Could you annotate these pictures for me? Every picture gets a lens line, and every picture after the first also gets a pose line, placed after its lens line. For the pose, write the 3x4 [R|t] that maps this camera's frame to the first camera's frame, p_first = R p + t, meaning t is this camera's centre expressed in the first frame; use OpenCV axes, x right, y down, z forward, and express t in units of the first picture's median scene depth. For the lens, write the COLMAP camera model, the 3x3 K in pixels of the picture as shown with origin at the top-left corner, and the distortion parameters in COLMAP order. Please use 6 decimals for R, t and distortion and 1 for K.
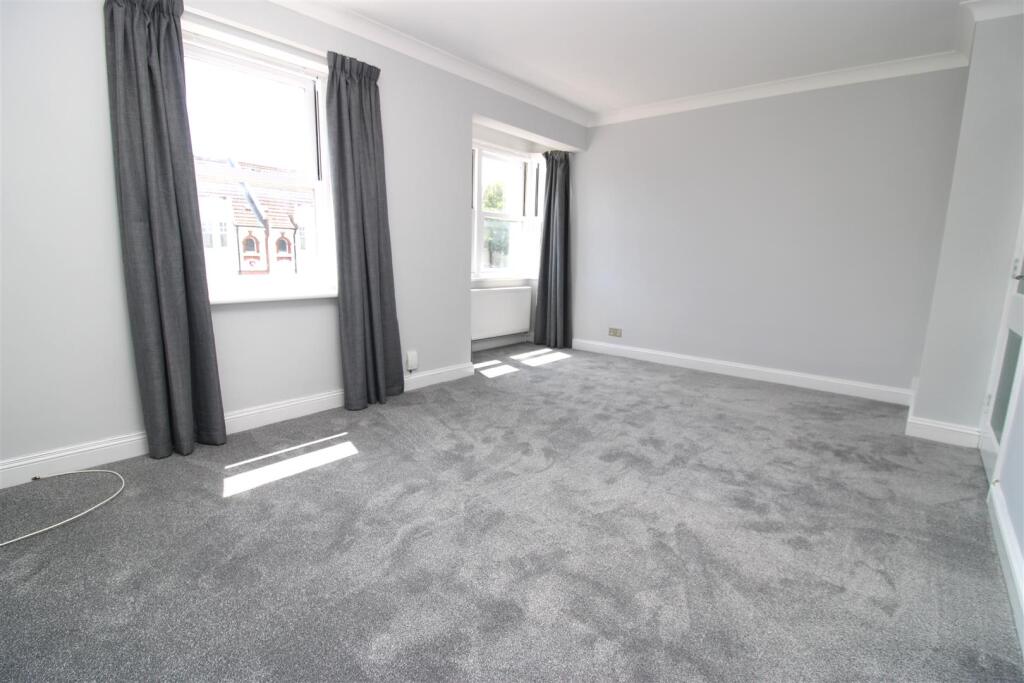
lens RADIAL K [[487.2, 0, 506.0], [0, 487.2, 339.9], [0, 0, 1]] dist [-0.005311, -0.000644]
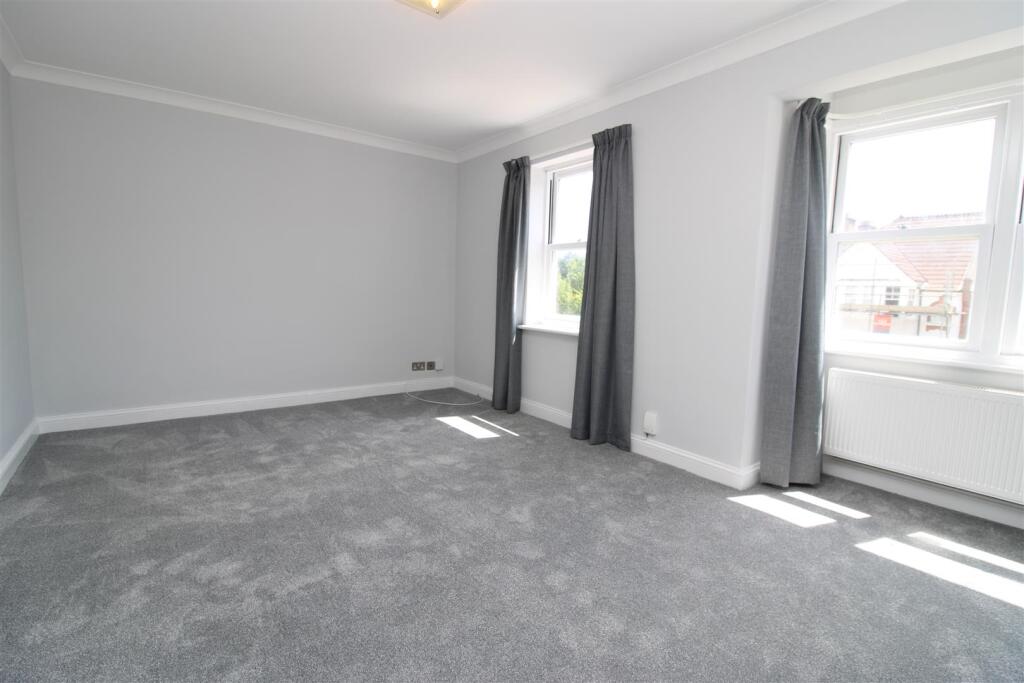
lens RADIAL K [[487.2, 0, 510.7], [0, 487.2, 338.1], [0, 0, 1]] dist [-0.005311, -0.000644]
pose [[-0.203208, 0.041109, -0.978272, 0.830039], [-0.226230, 0.970113, 0.087759, -0.147575], [0.952642, 0.239148, -0.187835, 1.066178]]
